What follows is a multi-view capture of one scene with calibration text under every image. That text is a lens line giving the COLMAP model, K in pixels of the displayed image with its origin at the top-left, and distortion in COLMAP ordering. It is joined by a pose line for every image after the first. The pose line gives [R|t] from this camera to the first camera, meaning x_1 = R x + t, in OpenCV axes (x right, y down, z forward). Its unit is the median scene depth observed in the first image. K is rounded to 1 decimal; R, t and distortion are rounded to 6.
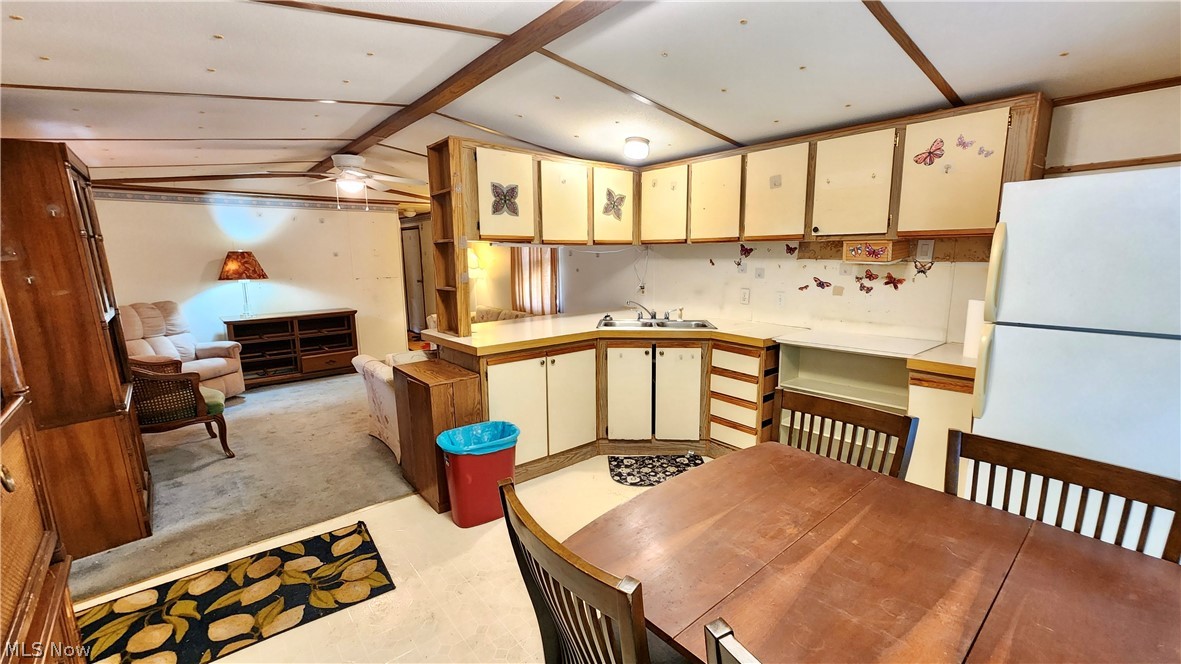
lens RADIAL K [[487.7, 0, 588.9], [0, 487.7, 334.1], [0, 0, 1]] dist [0.009208, 0.000085]
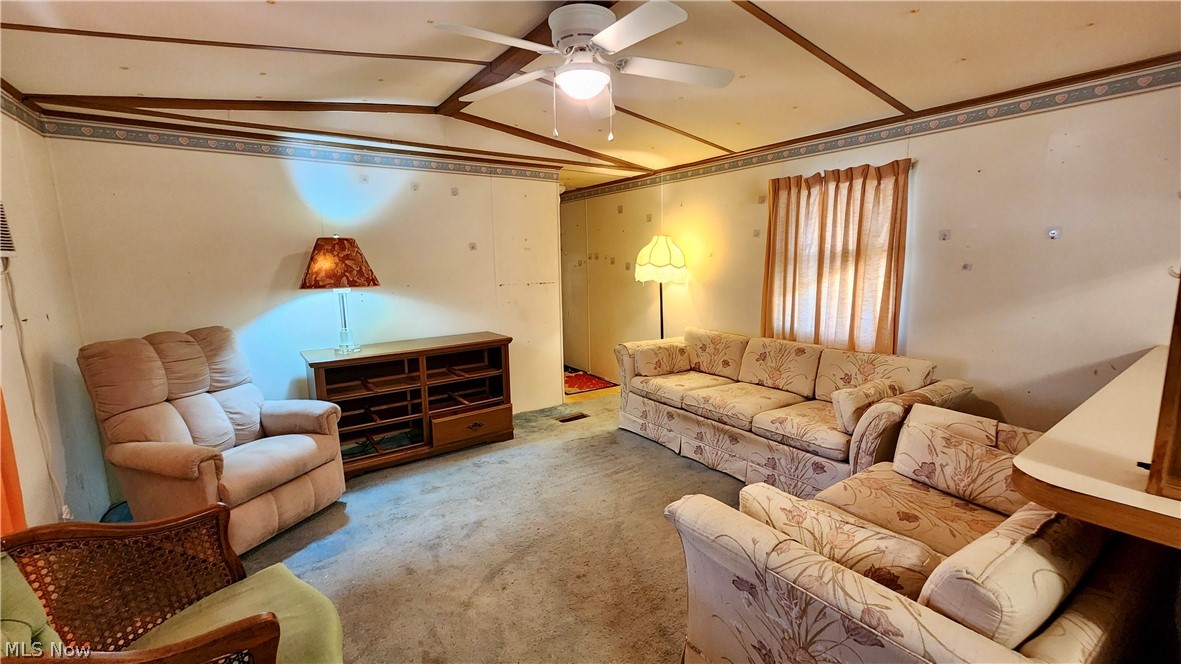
lens RADIAL K [[487.7, 0, 588.9], [0, 487.7, 334.1], [0, 0, 1]] dist [0.009208, 0.000085]
pose [[0.996723, 0.004773, -0.080747, -0.374195], [-0.005624, 0.999931, -0.010314, -0.053221], [0.080692, 0.010735, 0.996681, 0.460057]]
